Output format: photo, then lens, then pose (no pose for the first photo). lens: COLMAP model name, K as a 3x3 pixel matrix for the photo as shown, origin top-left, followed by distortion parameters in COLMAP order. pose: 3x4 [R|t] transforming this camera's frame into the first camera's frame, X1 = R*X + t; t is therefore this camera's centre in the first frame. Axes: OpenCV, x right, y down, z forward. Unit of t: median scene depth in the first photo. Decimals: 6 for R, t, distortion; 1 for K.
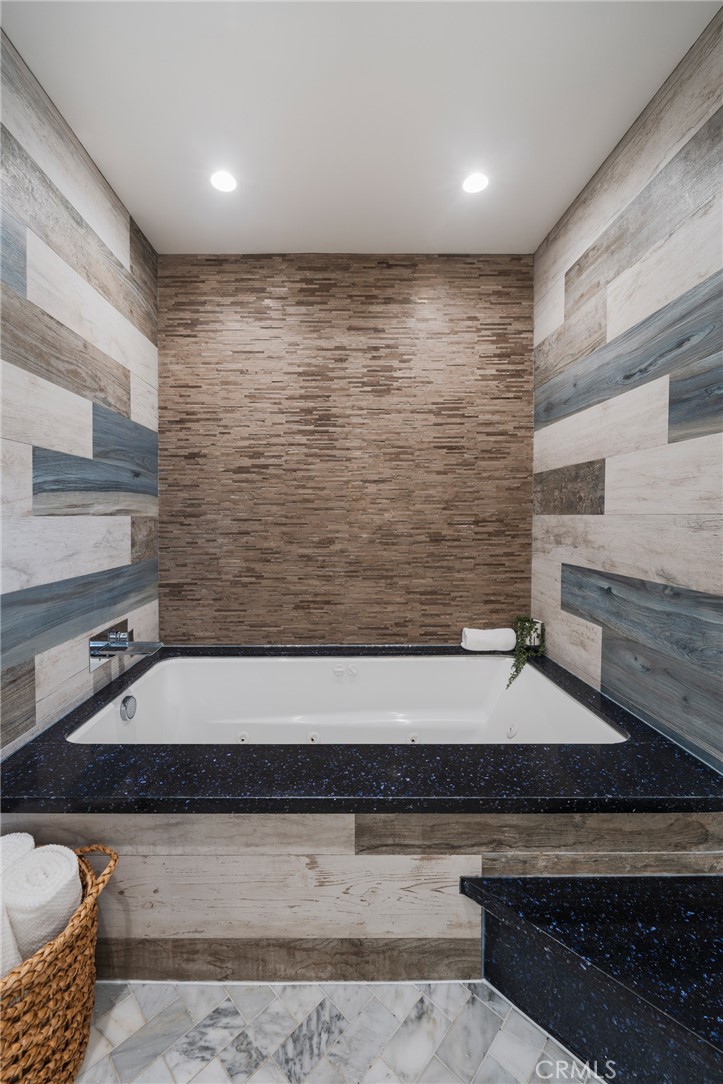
lens RADIAL K [[448.3, 0, 340.1], [0, 448.3, 532.0], [0, 0, 1]] dist [-0.000931, -0.000562]
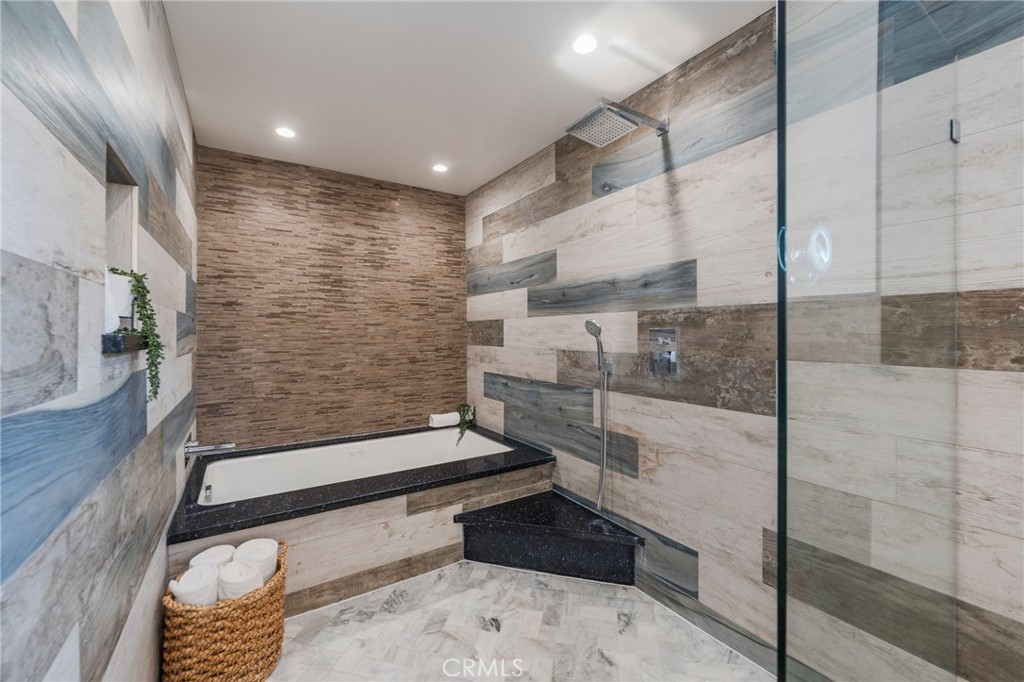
lens RADIAL K [[413.6, 0, 510.2], [0, 413.6, 343.4], [0, 0, 1]] dist [0.000775, -0.000192]
pose [[0.844883, -0.014395, 0.534758, -0.288170], [0.021264, 0.999752, -0.006684, -0.030457], [-0.534529, 0.017018, 0.844979, -0.445852]]
